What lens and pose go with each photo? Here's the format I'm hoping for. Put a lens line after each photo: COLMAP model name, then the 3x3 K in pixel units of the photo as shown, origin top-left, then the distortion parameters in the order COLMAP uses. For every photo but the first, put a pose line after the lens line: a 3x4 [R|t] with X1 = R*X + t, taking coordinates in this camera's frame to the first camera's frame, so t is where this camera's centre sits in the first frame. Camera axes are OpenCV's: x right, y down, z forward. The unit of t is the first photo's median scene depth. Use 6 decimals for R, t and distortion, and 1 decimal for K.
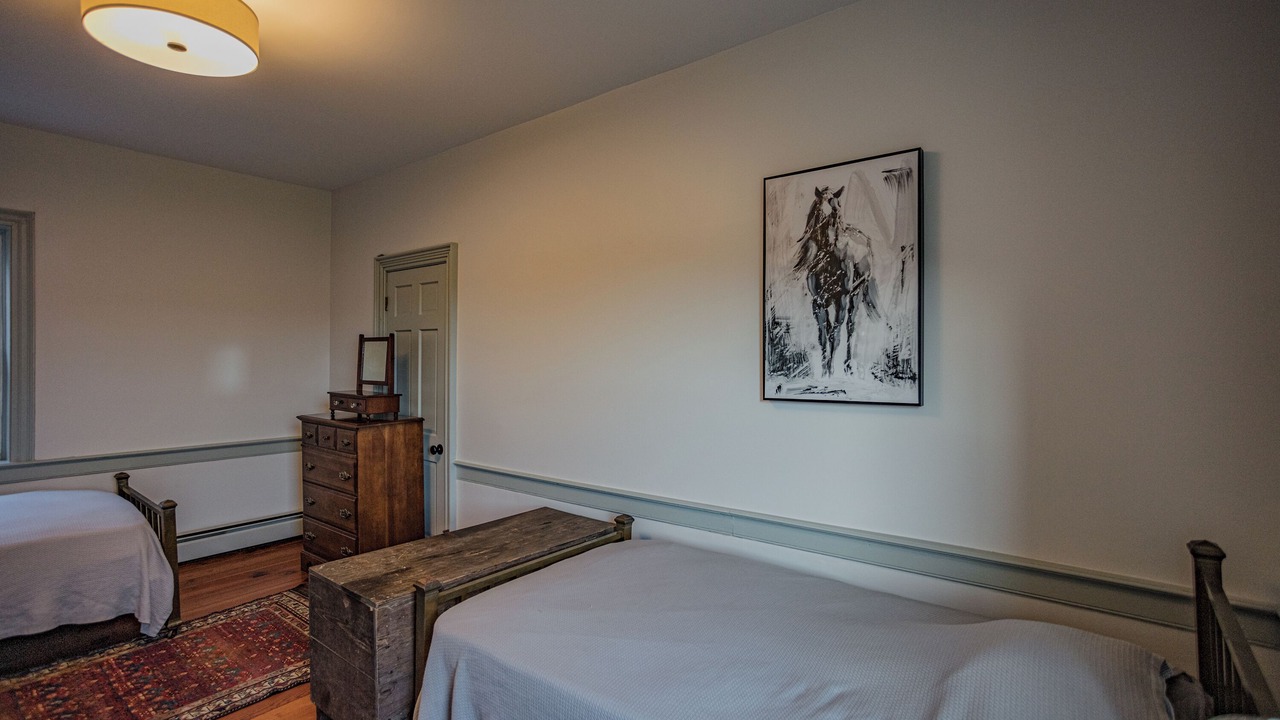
lens RADIAL K [[614.5, 0, 640.5], [0, 614.5, 359.8], [0, 0, 1]] dist [-0.032293, 0.001281]
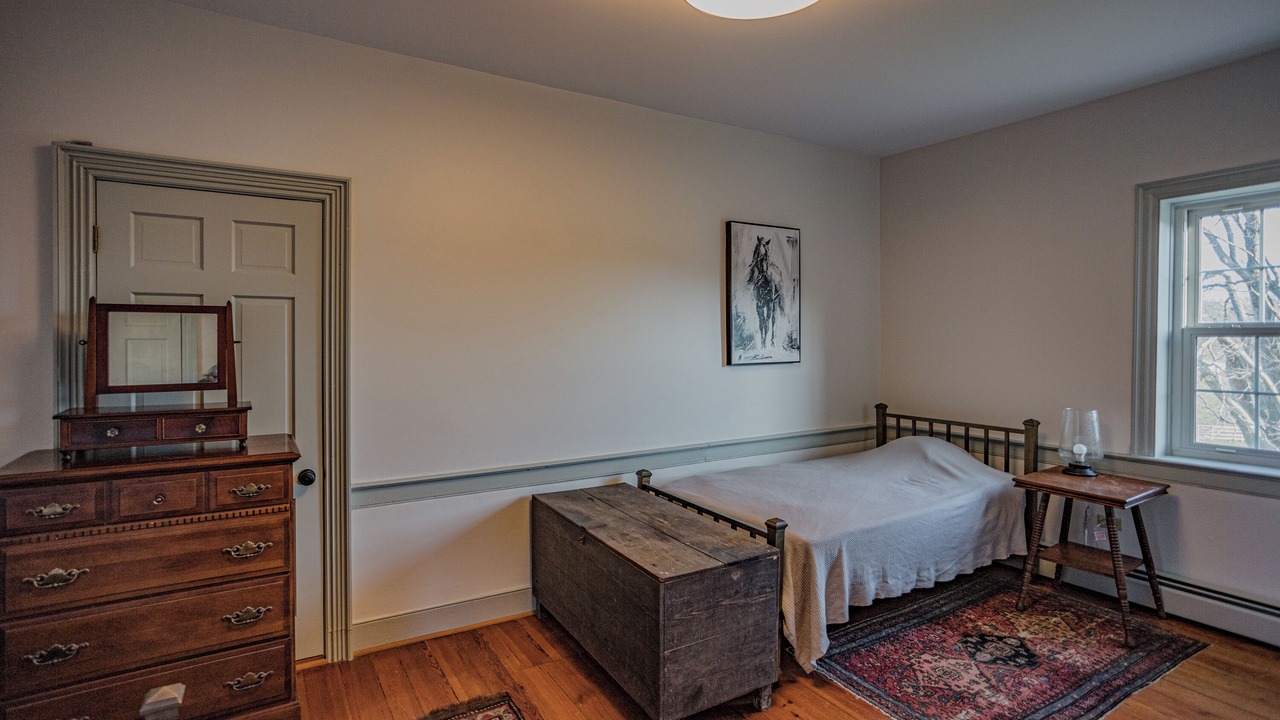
lens RADIAL K [[614.5, 0, 654.1], [0, 614.5, 342.7], [0, 0, 1]] dist [-0.032293, 0.001281]
pose [[0.334465, -0.021508, 0.942163, -1.405856], [-0.001020, 0.999731, 0.023184, -0.029033], [-0.942408, -0.008715, 0.334353, 0.712575]]
